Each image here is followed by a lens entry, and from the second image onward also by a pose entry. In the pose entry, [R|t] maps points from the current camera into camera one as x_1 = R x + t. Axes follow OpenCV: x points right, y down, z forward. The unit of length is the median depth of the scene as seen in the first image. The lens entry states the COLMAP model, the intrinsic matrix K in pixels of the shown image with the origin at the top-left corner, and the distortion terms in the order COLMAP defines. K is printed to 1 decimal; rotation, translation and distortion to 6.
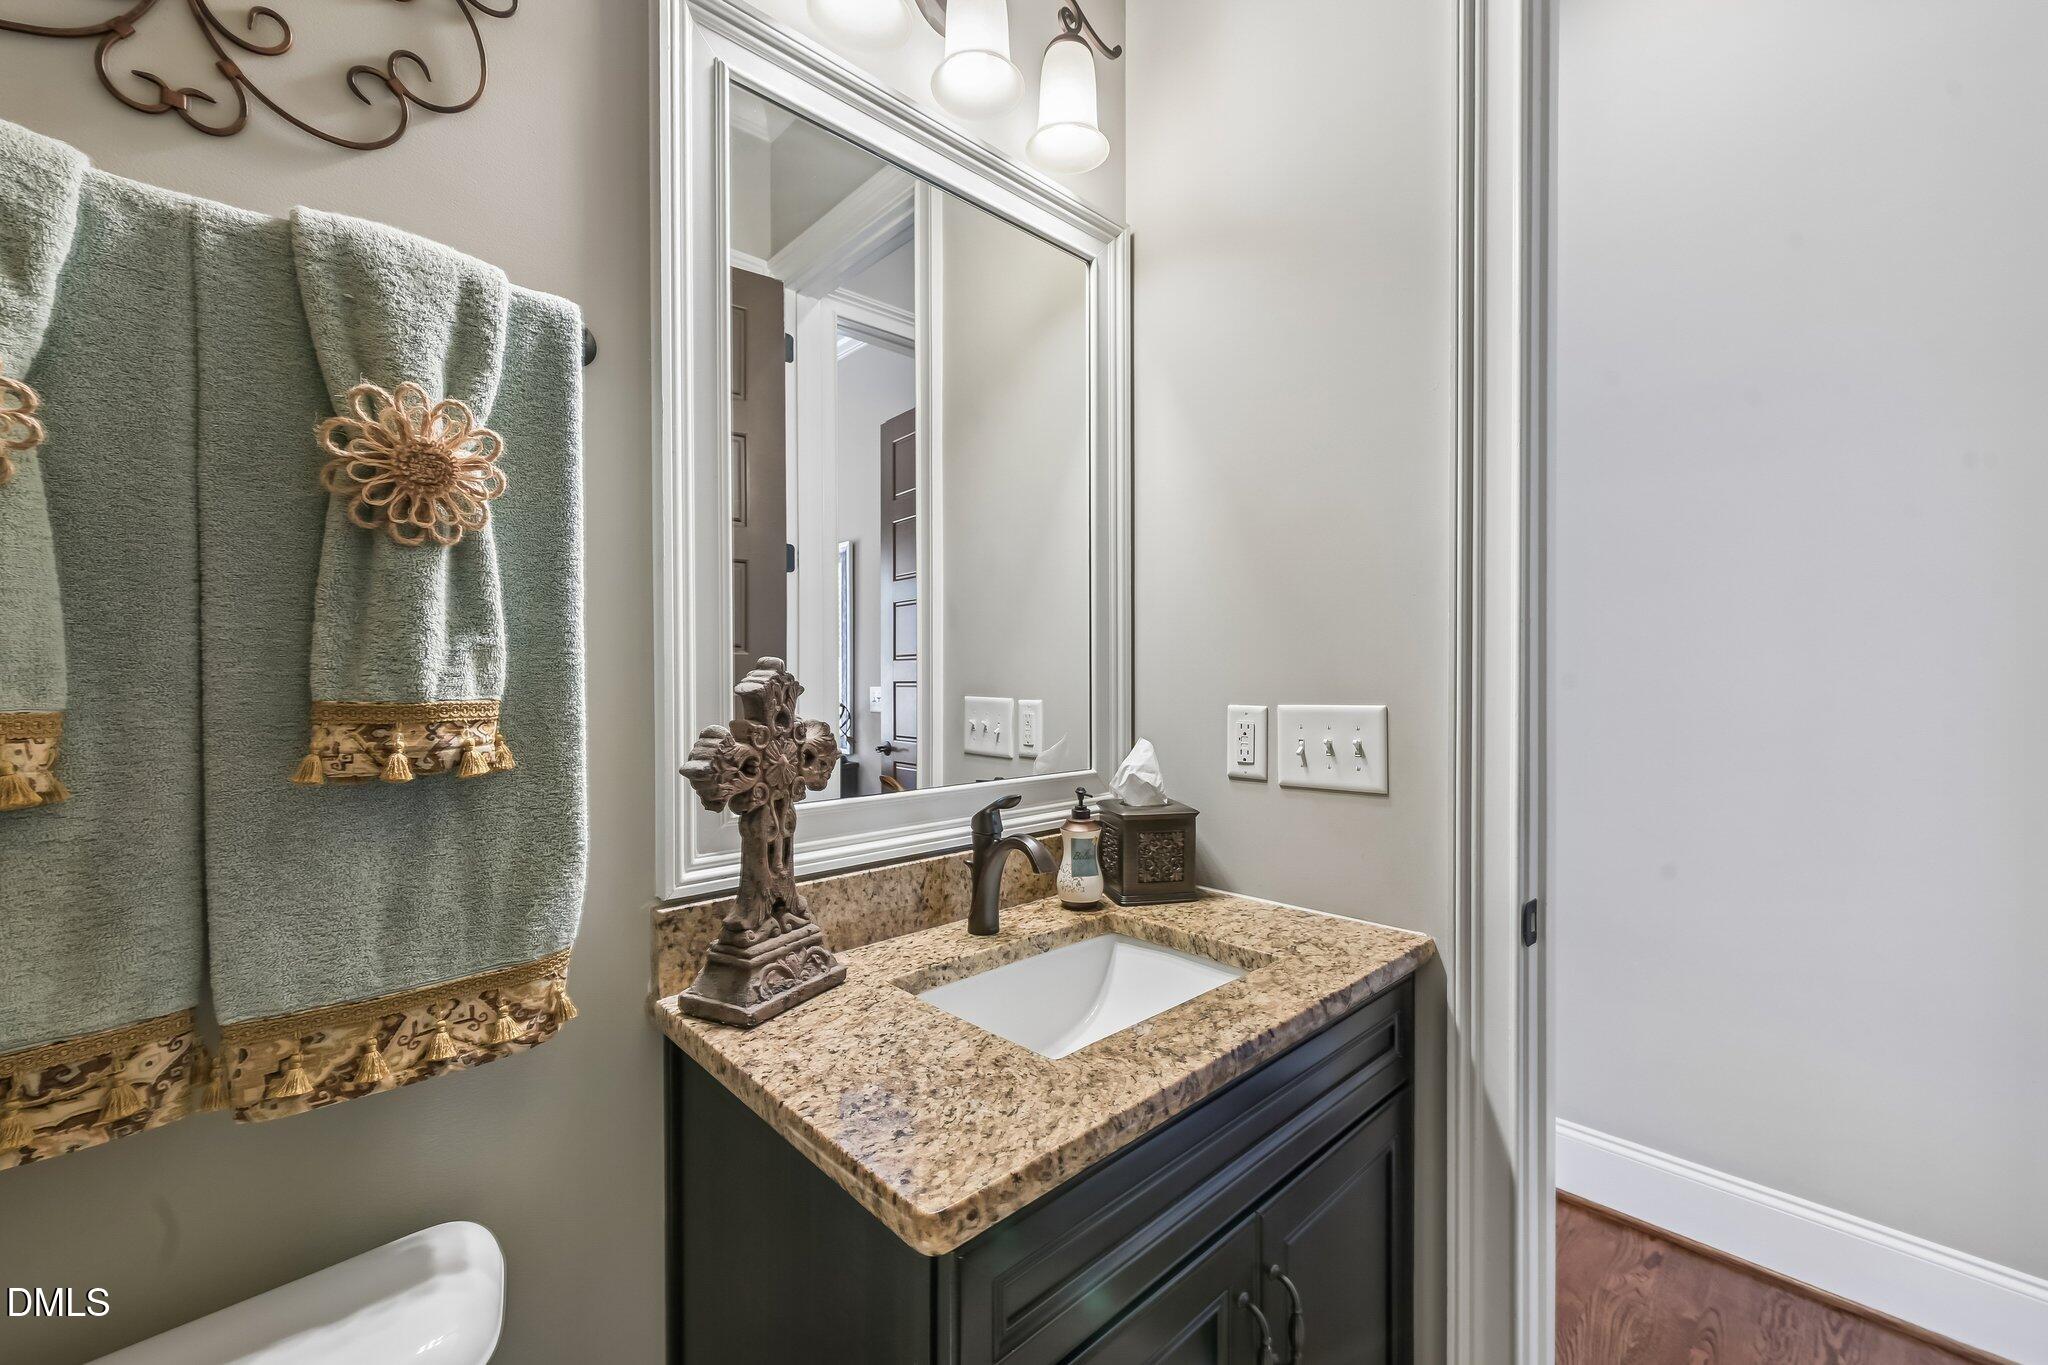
lens RADIAL K [[942.8, 0, 982.5], [0, 942.8, 680.4], [0, 0, 1]] dist [0.002093, 0.000160]
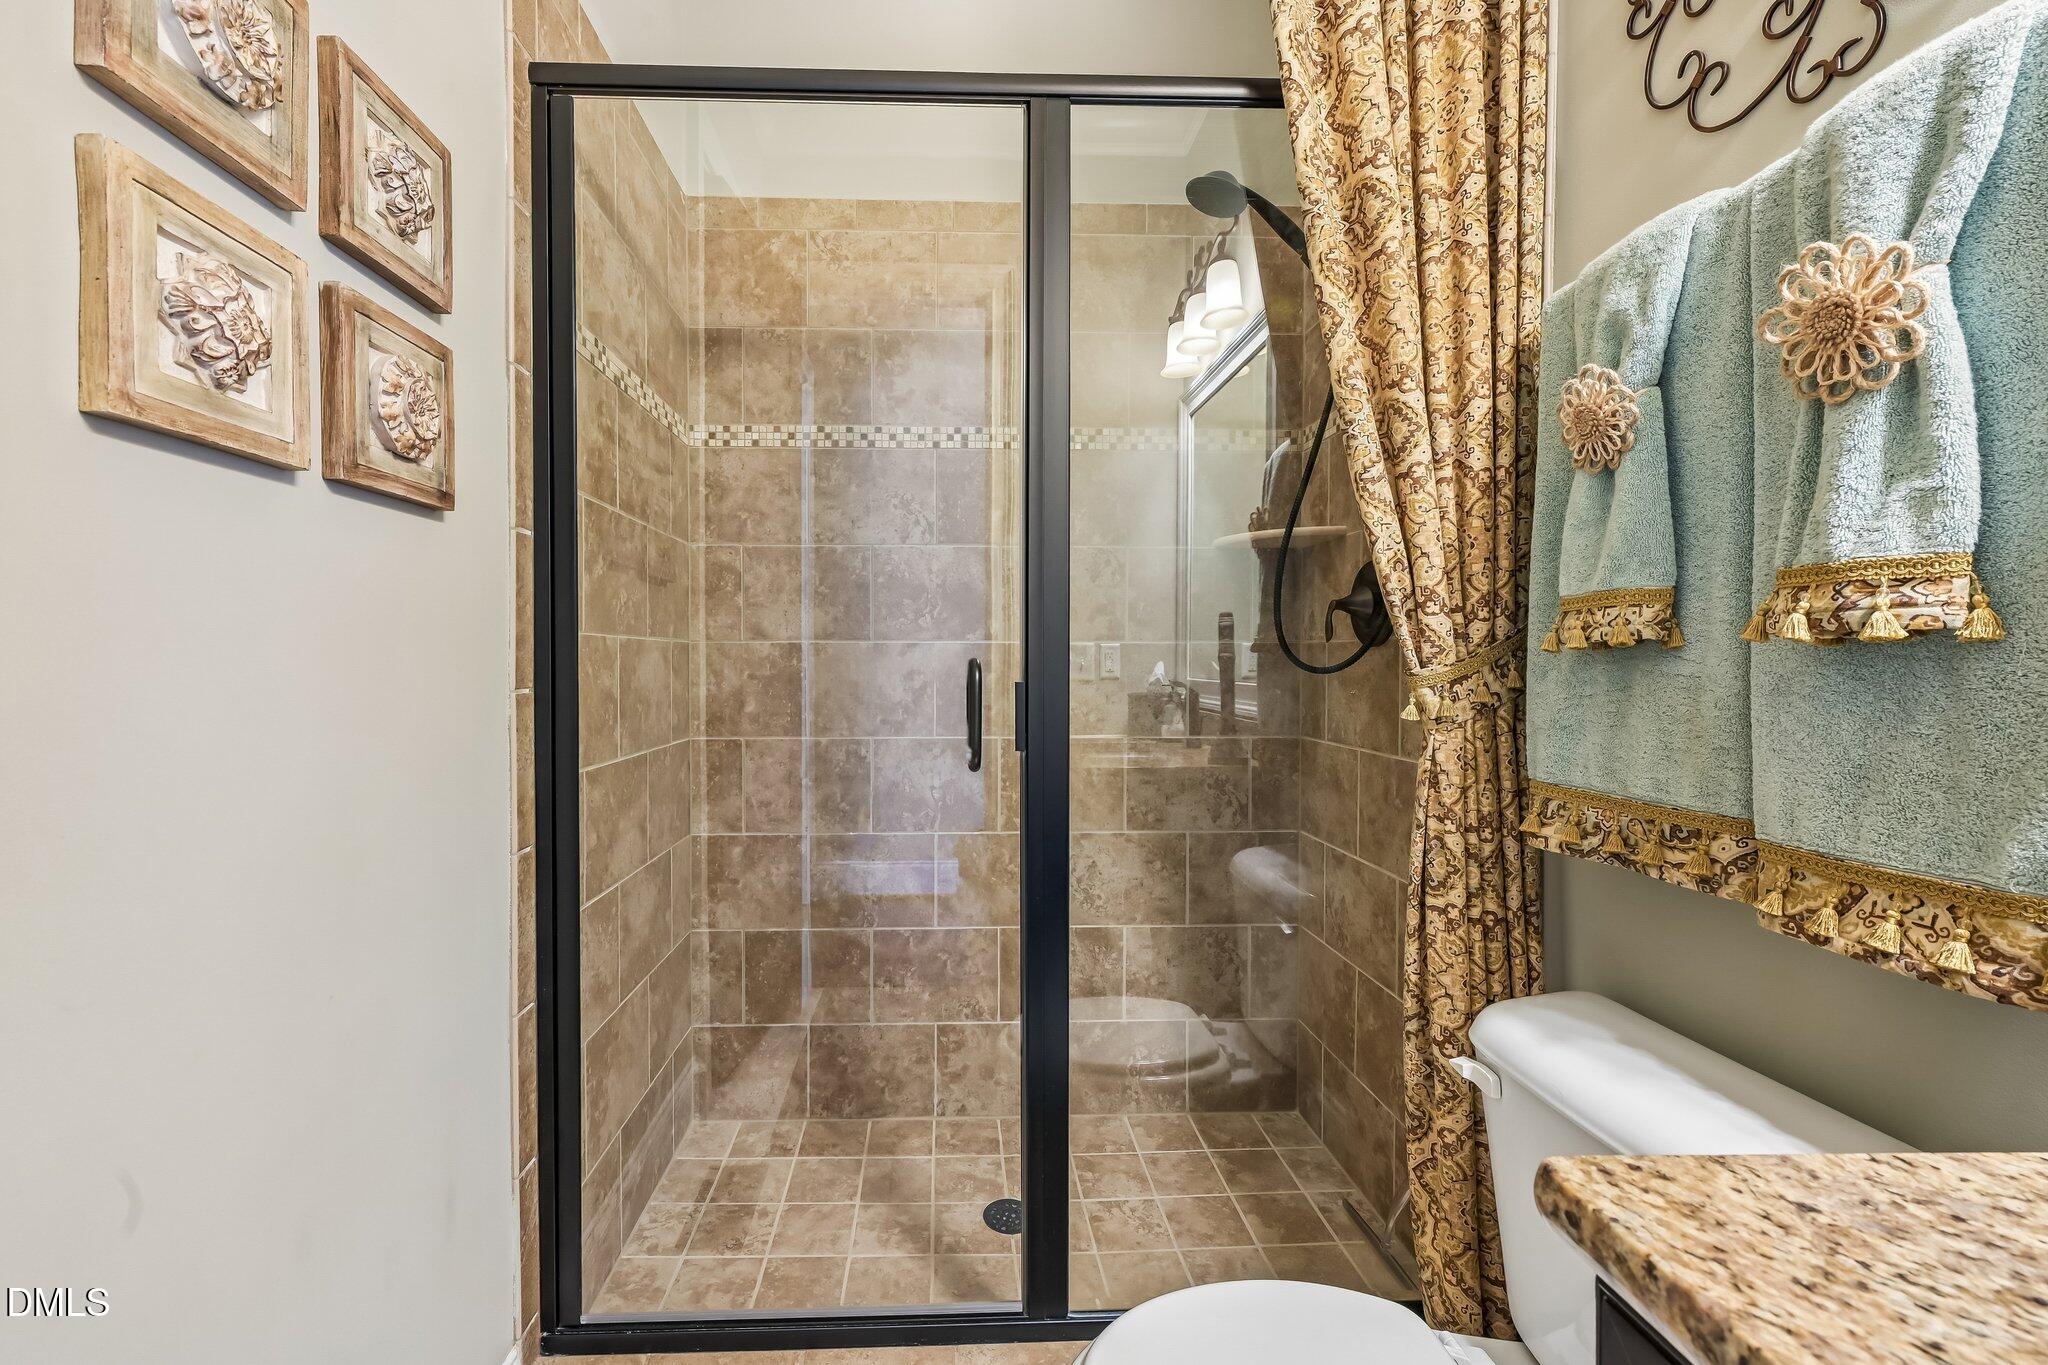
lens RADIAL K [[942.8, 0, 982.5], [0, 942.8, 680.4], [0, 0, 1]] dist [0.002093, 0.000160]
pose [[-0.688396, 0.011394, -0.725246, 0.710445], [-0.006027, 0.999752, 0.021427, 0.127529], [0.725310, 0.019121, -0.688157, 1.015109]]
